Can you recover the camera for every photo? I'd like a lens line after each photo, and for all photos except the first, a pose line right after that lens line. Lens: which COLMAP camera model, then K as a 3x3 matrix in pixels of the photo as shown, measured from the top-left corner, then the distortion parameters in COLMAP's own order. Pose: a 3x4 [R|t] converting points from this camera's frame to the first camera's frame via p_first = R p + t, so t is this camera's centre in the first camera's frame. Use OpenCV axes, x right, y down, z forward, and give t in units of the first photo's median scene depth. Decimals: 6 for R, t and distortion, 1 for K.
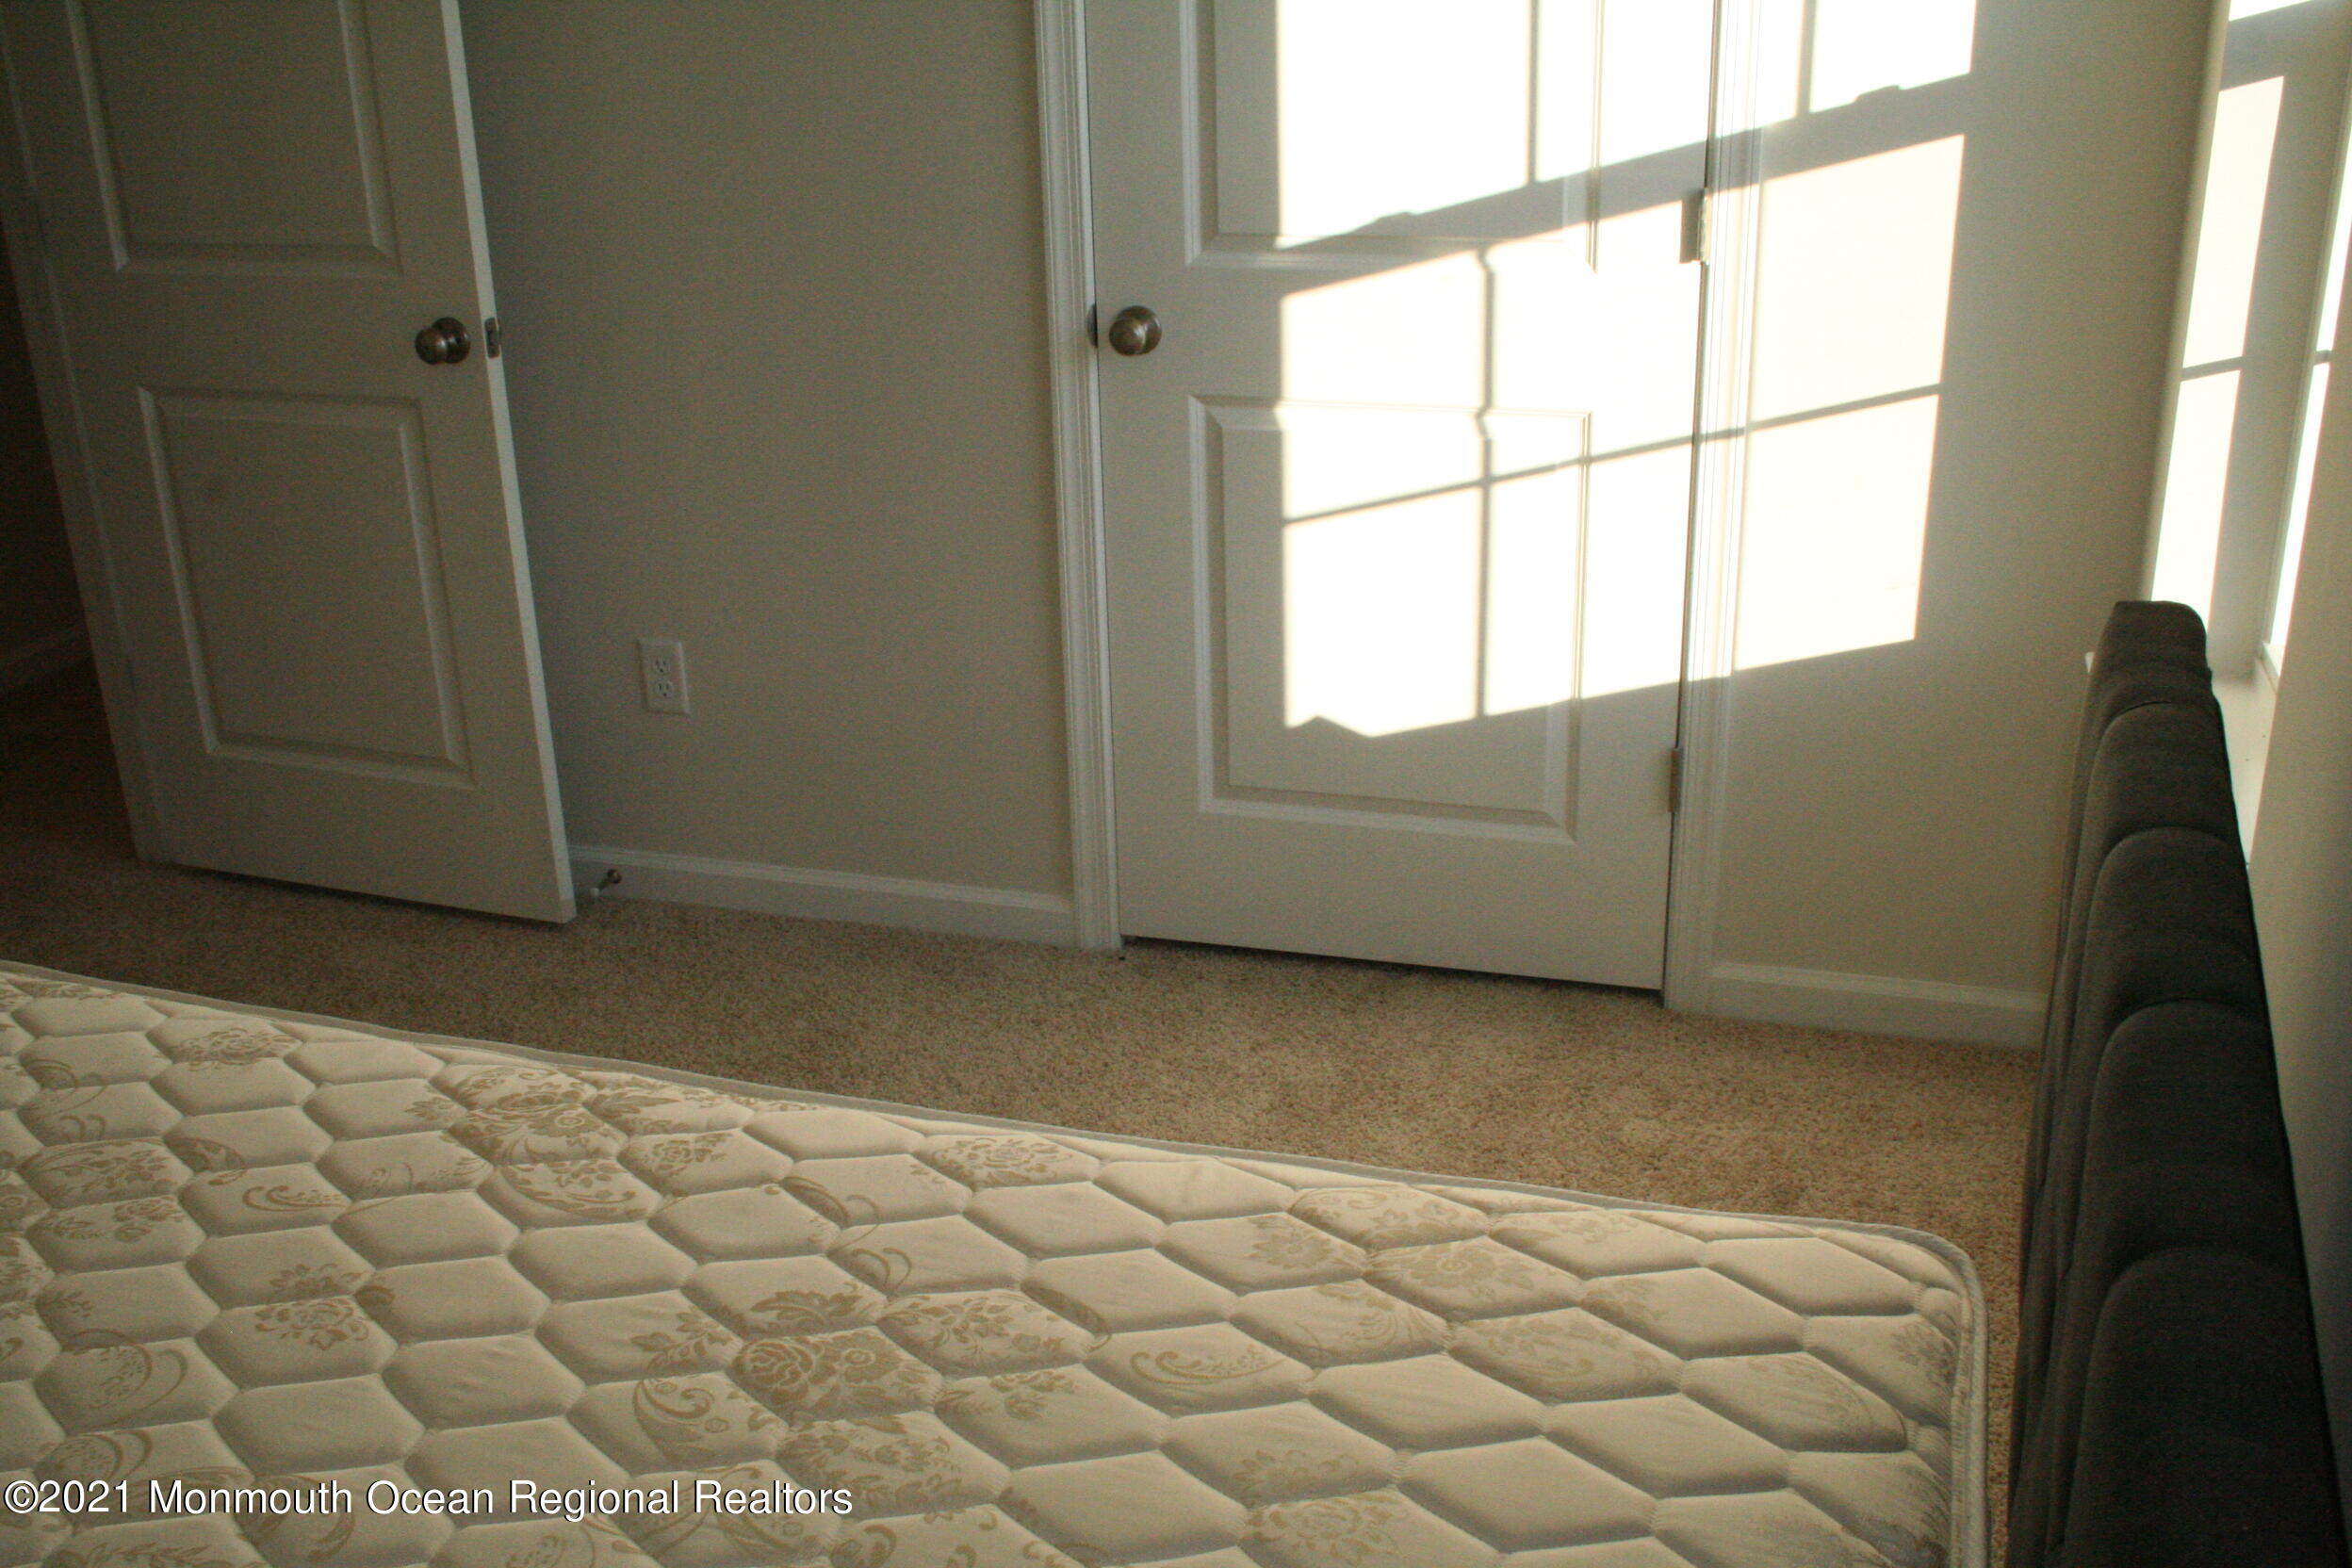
lens RADIAL K [[2348.8, 0, 1176.0], [0, 2348.8, 784.0], [0, 0, 1]] dist [-0.080800, 0.030930]
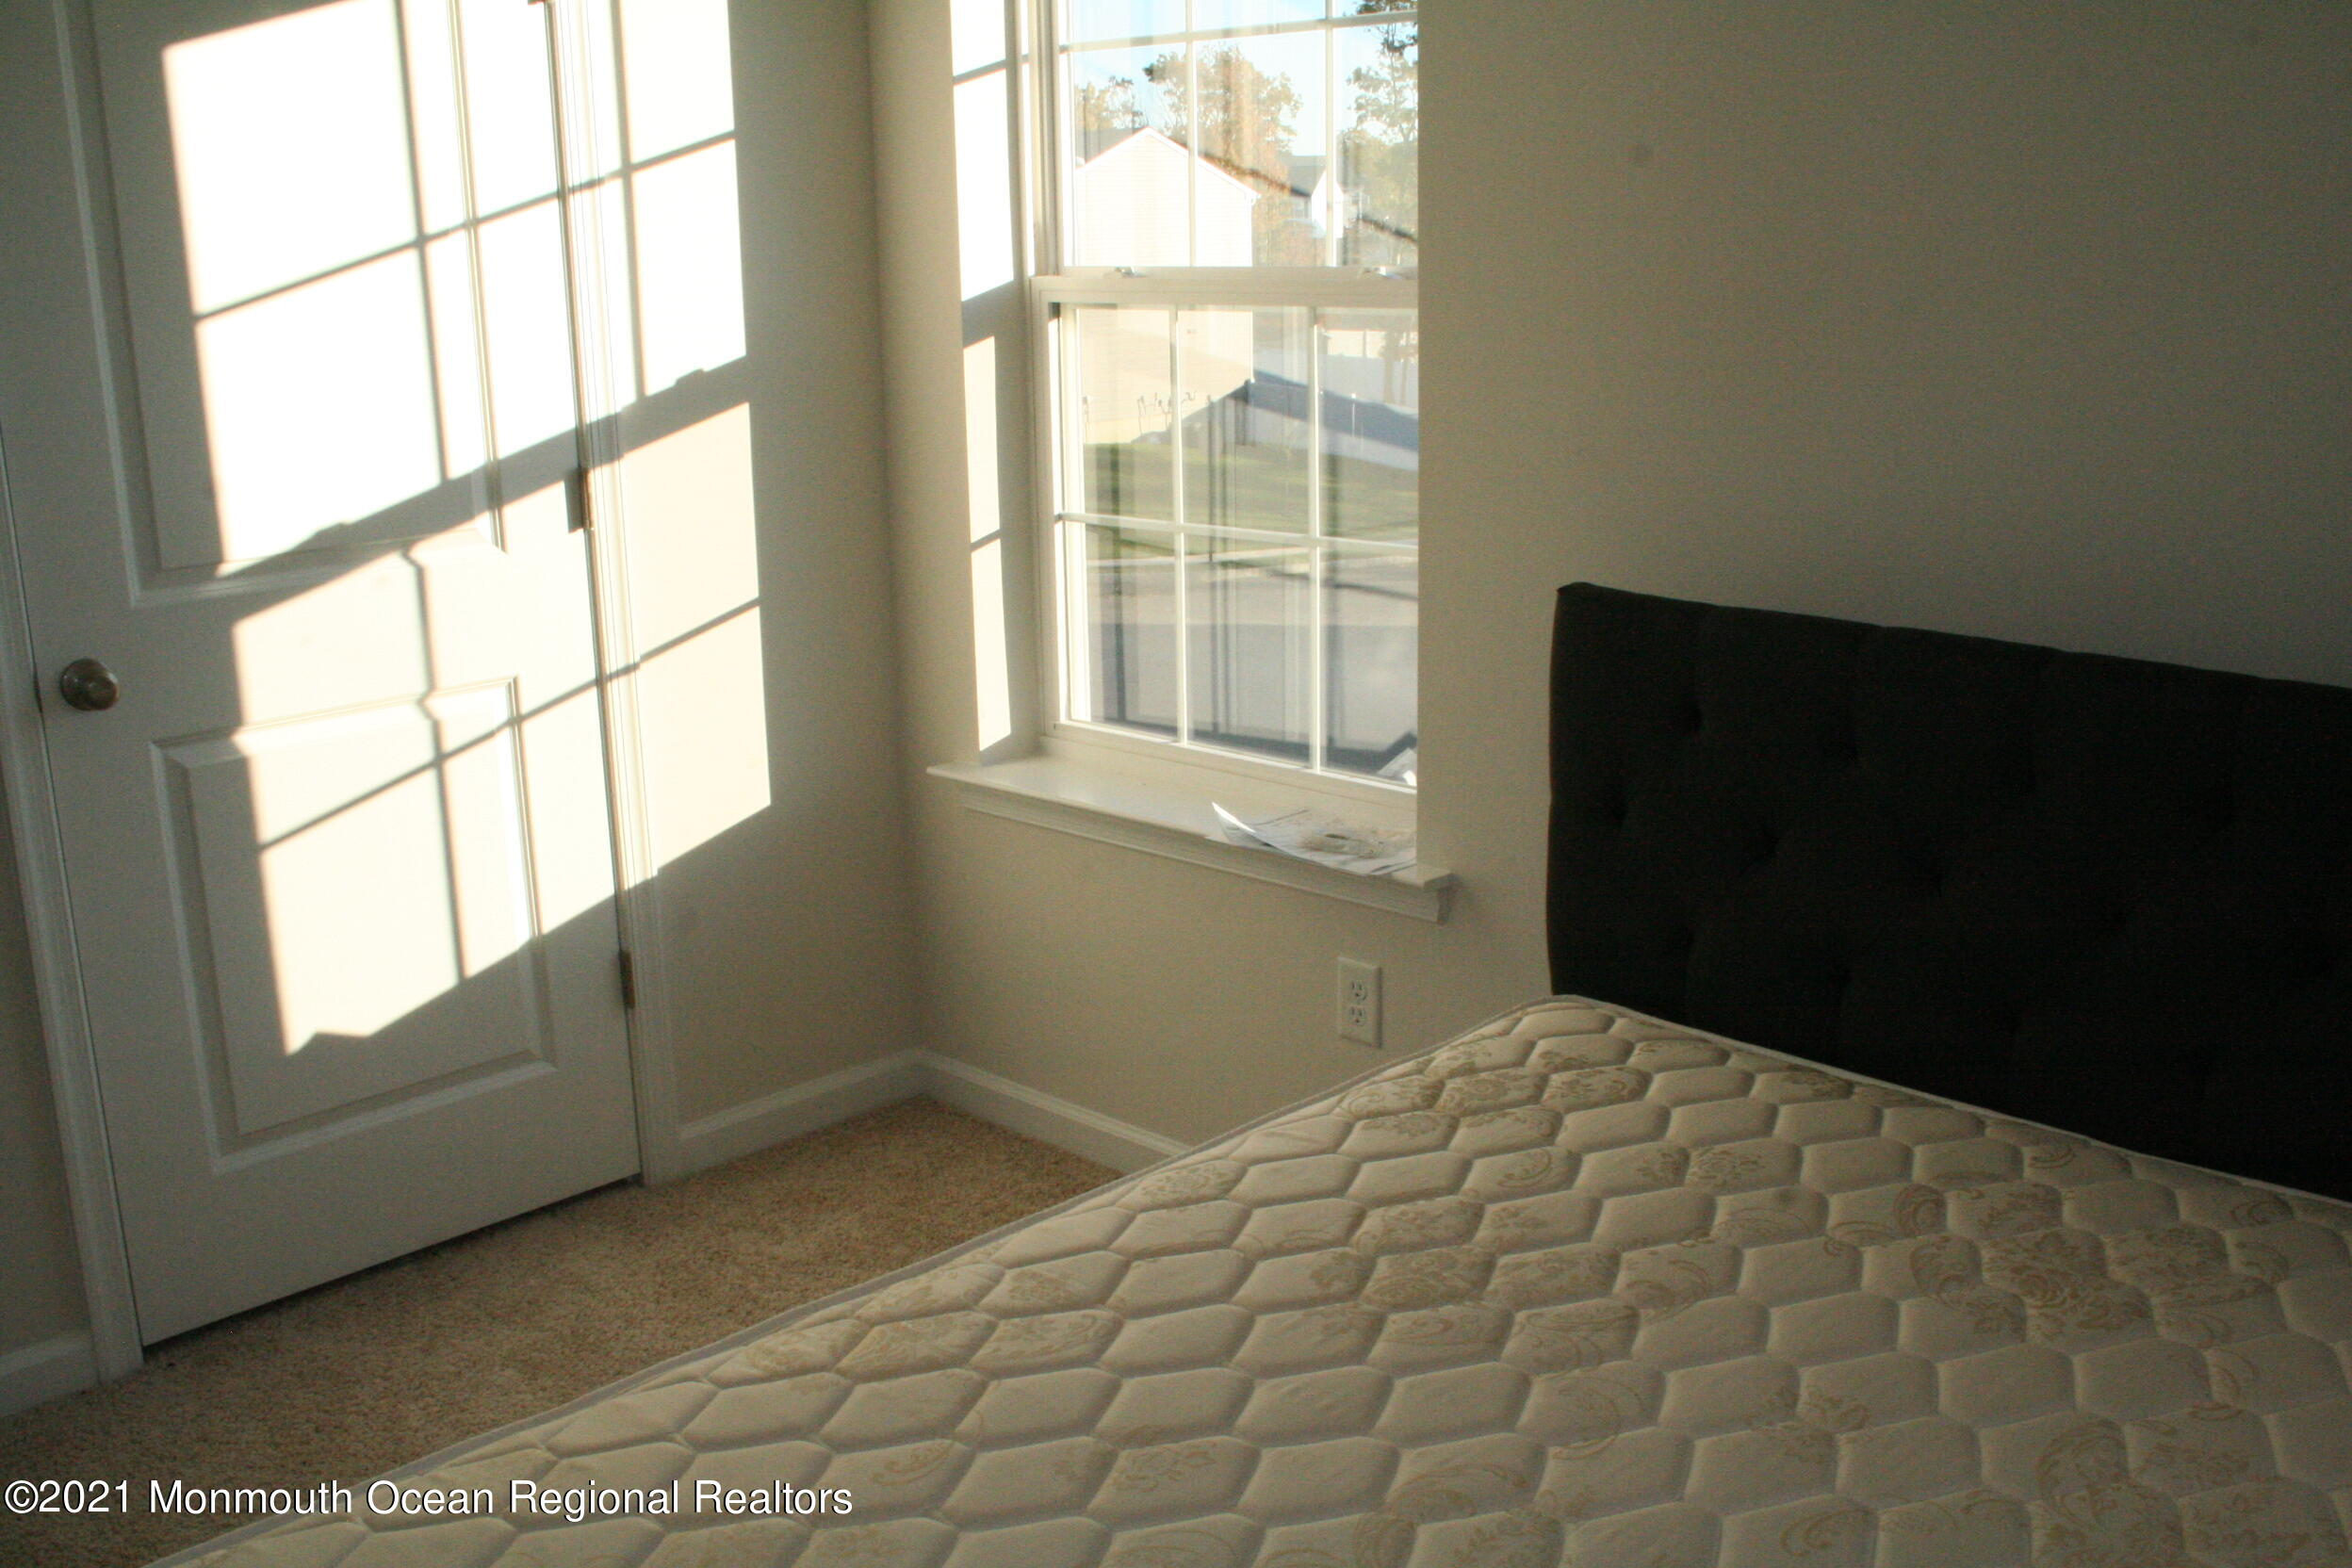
lens RADIAL K [[2348.8, 0, 1176.0], [0, 2348.8, 784.0], [0, 0, 1]] dist [-0.080800, 0.030930]
pose [[0.458321, -0.201544, 0.865634, -0.651842], [0.329893, 0.942951, 0.044879, -0.056775], [-0.825295, 0.264997, 0.498662, 0.199561]]
